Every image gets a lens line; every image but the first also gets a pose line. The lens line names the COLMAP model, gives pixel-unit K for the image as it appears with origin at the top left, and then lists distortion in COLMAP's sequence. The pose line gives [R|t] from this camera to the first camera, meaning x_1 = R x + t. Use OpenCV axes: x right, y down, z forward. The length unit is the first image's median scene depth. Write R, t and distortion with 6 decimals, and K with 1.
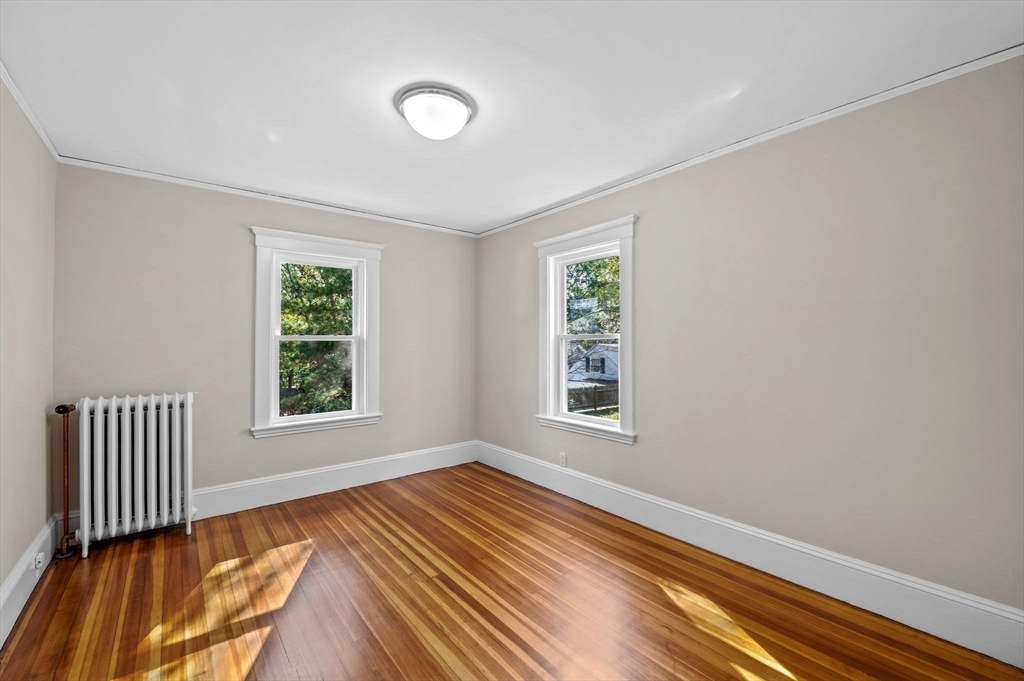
lens RADIAL K [[421.9, 0, 512.0], [0, 421.9, 335.1], [0, 0, 1]] dist [-0.009429, -0.000318]
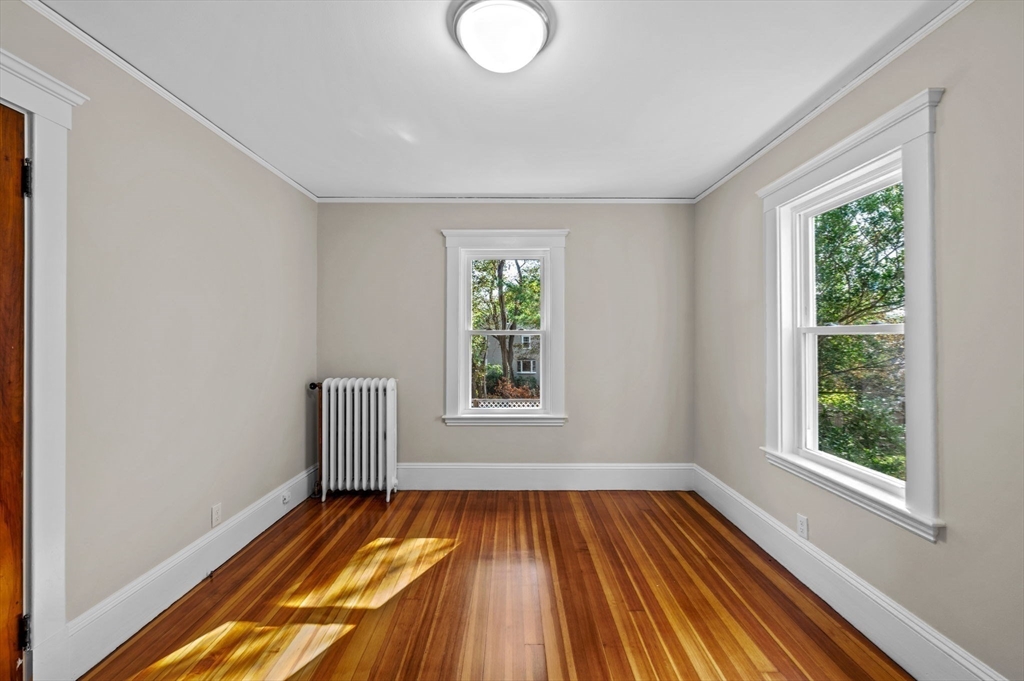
lens RADIAL K [[412.5, 0, 512.1], [0, 412.5, 326.7], [0, 0, 1]] dist [-0.010484, -0.000327]
pose [[0.778788, -0.010351, -0.627202, 0.188476], [0.006544, 0.999944, -0.008377, 0.002030], [0.627253, 0.002419, 0.778812, 0.284031]]
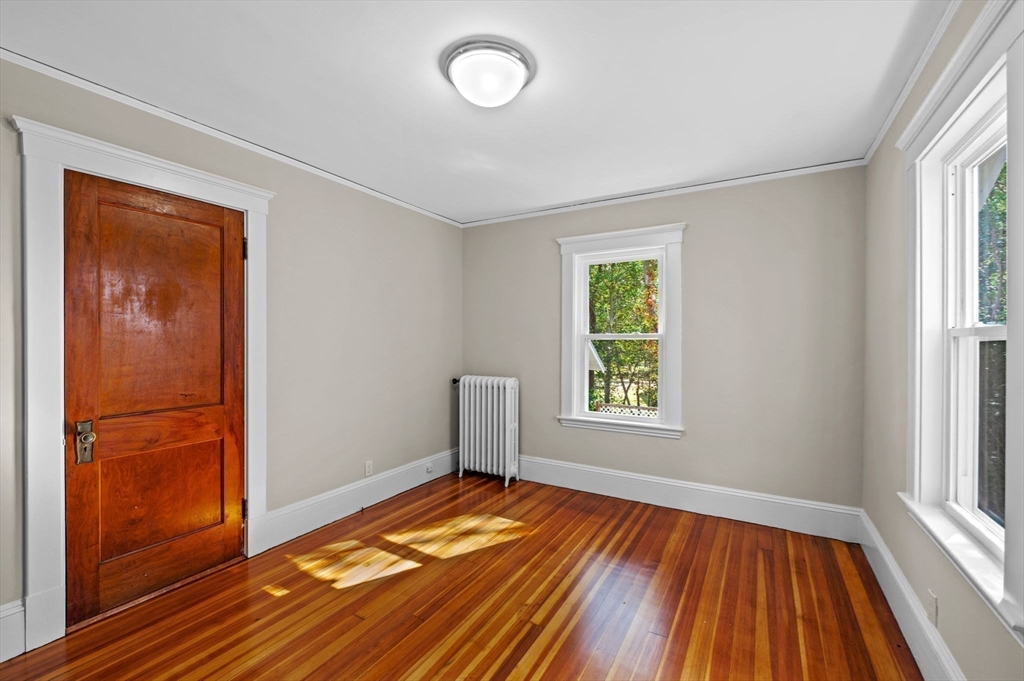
lens RADIAL K [[427.4, 0, 512.5], [0, 427.4, 335.7], [0, 0, 1]] dist [-0.011709, -0.000394]
pose [[0.353541, -0.005140, -0.935405, 0.423889], [0.010924, 0.999939, -0.001366, 0.003799], [0.935355, -0.009736, 0.353575, 0.478662]]
